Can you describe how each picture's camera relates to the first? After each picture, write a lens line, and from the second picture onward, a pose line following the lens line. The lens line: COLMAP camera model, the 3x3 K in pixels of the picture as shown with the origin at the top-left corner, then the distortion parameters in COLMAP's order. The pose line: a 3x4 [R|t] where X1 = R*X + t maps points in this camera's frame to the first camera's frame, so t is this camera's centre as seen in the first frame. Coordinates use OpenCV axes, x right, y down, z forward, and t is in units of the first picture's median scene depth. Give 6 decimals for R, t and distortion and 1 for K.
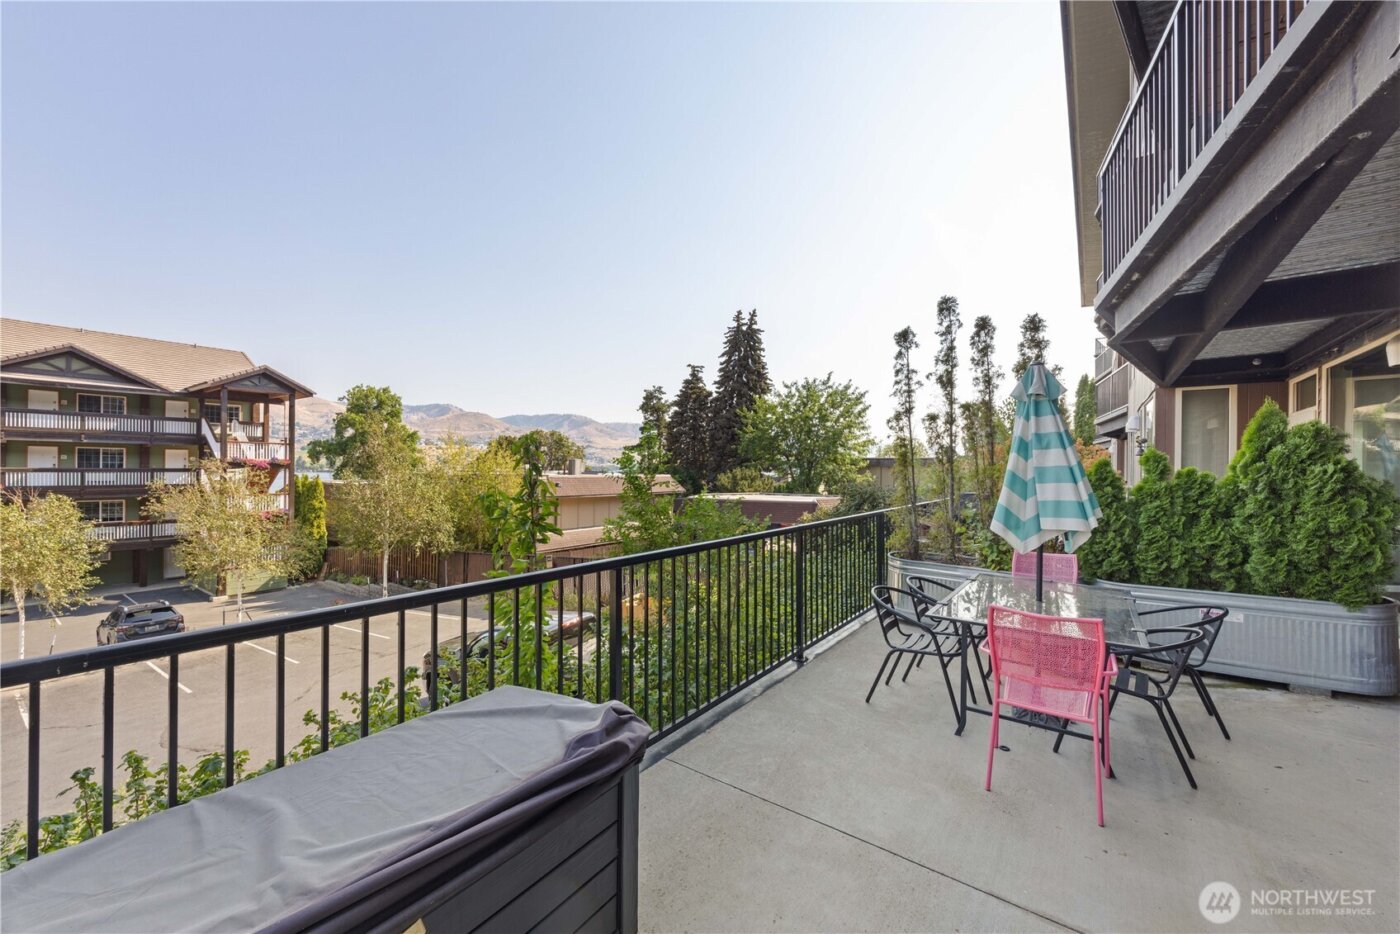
lens RADIAL K [[530.2, 0, 710.4], [0, 530.2, 464.4], [0, 0, 1]] dist [-0.003390, 0.000499]
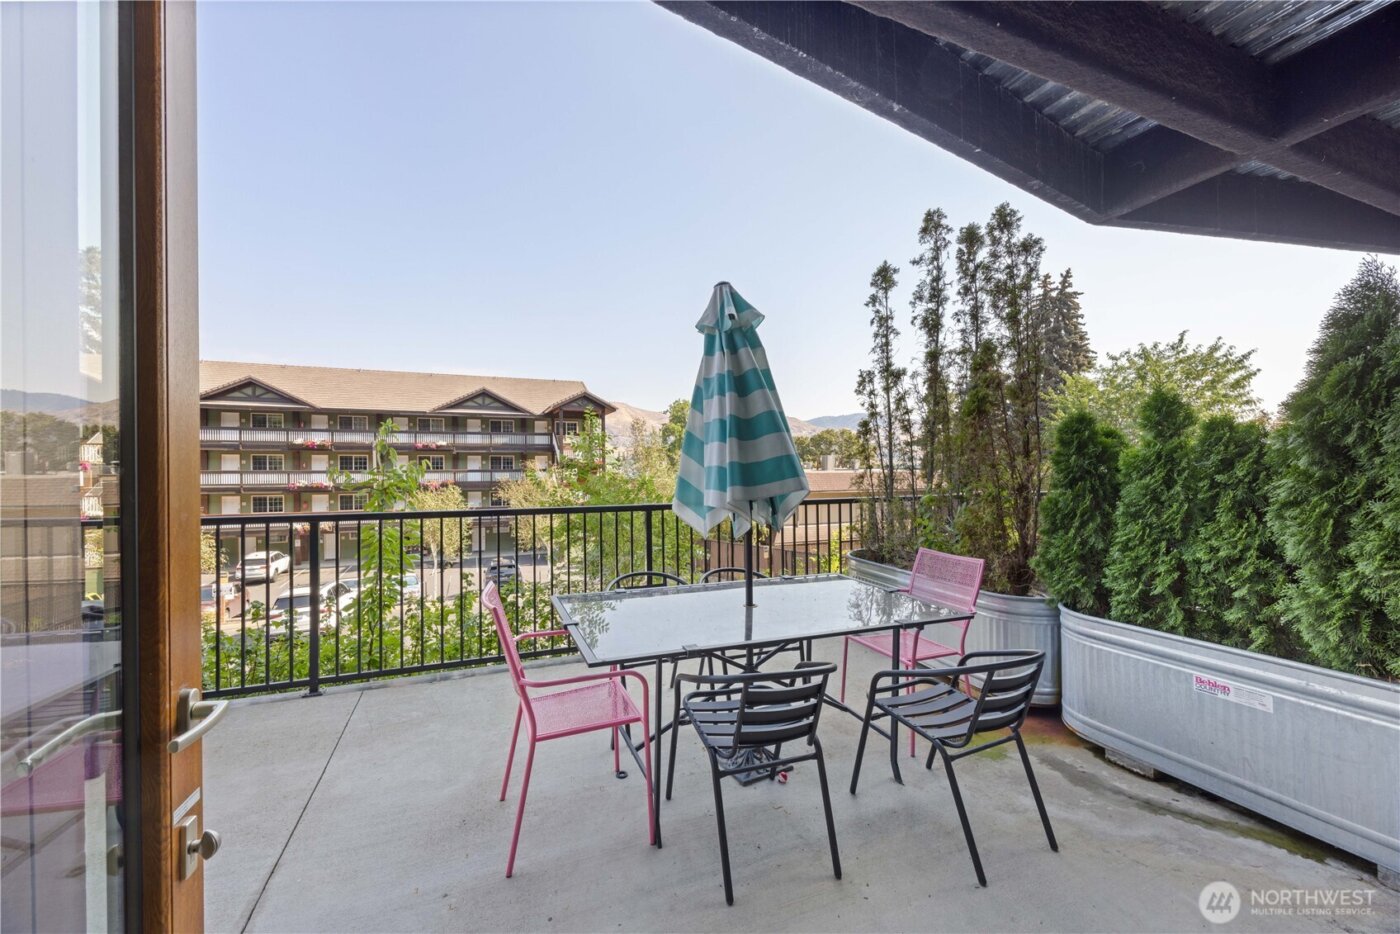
lens RADIAL K [[530.2, 0, 708.6], [0, 530.2, 462.0], [0, 0, 1]] dist [-0.003390, 0.000499]
pose [[0.851216, -0.019219, -0.524464, 0.102794], [0.017987, 0.999811, -0.007445, 0.006746], [0.524507, -0.003096, 0.851400, 0.036565]]
